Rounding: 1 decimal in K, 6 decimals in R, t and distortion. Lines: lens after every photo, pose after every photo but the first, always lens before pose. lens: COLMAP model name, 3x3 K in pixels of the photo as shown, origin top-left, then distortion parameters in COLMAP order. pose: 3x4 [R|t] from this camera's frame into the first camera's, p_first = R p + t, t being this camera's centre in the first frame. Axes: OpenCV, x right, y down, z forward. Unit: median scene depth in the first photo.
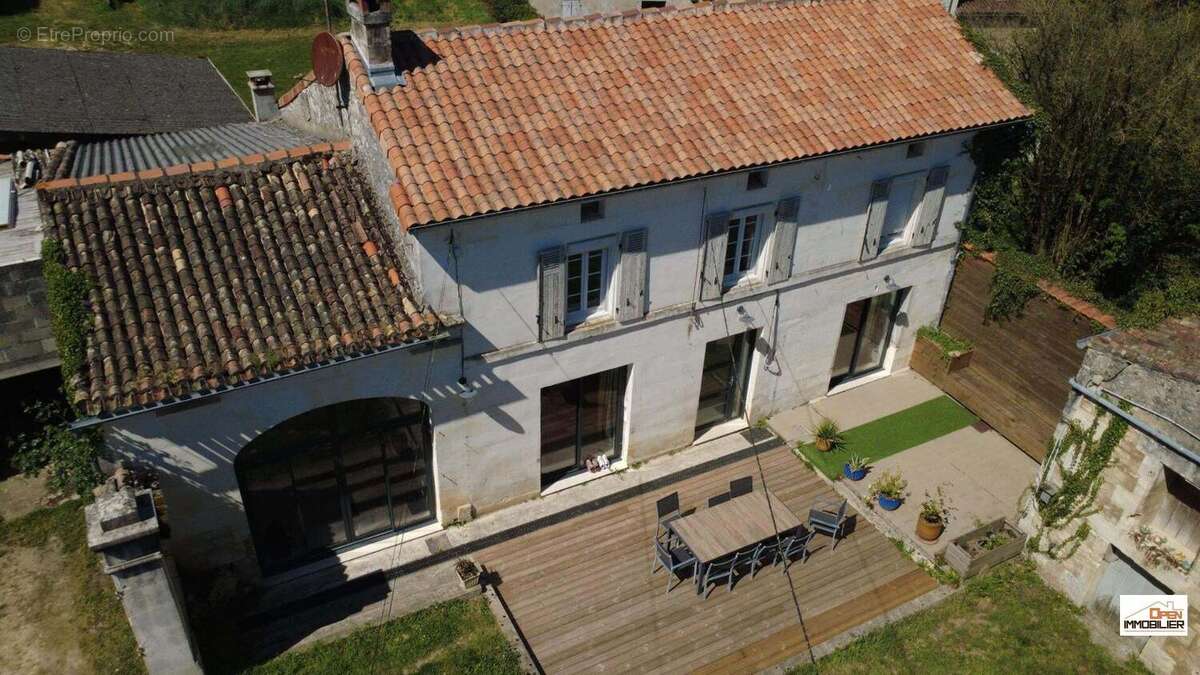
lens RADIAL K [[883.6, 0, 595.6], [0, 883.6, 334.7], [0, 0, 1]] dist [-0.001074, 0.001019]
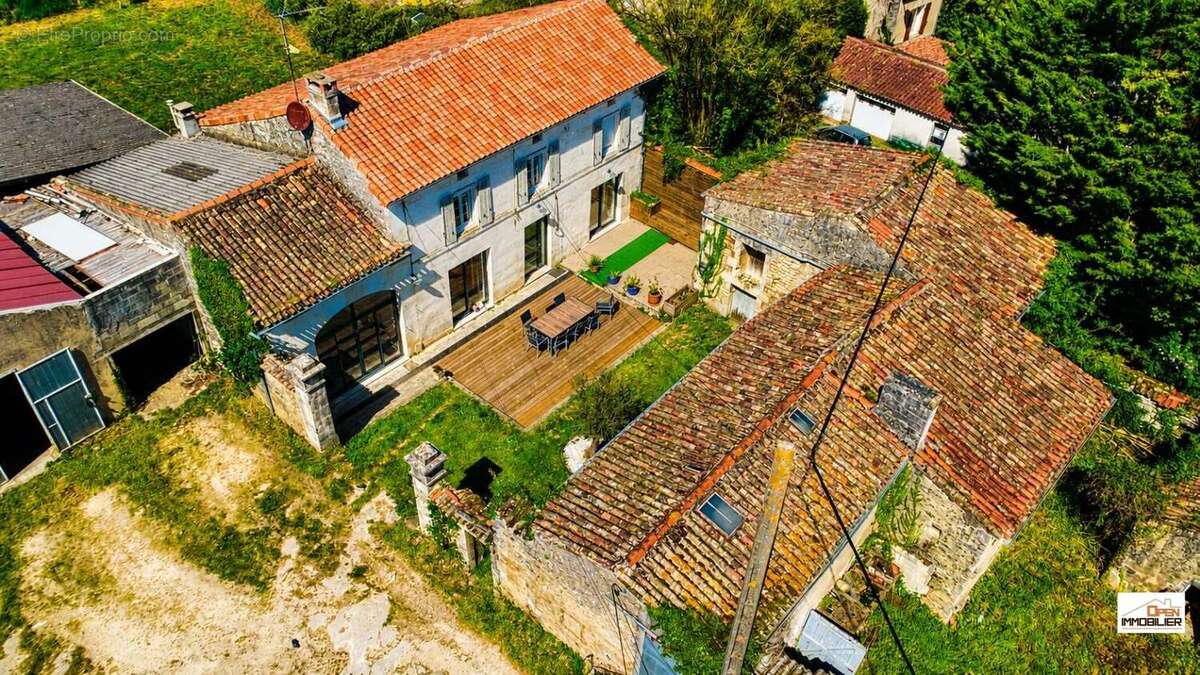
lens RADIAL K [[883.6, 0, 598.0], [0, 883.6, 338.5], [0, 0, 1]] dist [-0.001074, 0.001019]
pose [[0.934178, -0.235254, 0.268268, -0.295866], [0.190135, 0.964429, 0.183642, -0.081971], [-0.301928, -0.120547, 0.945679, -0.854581]]
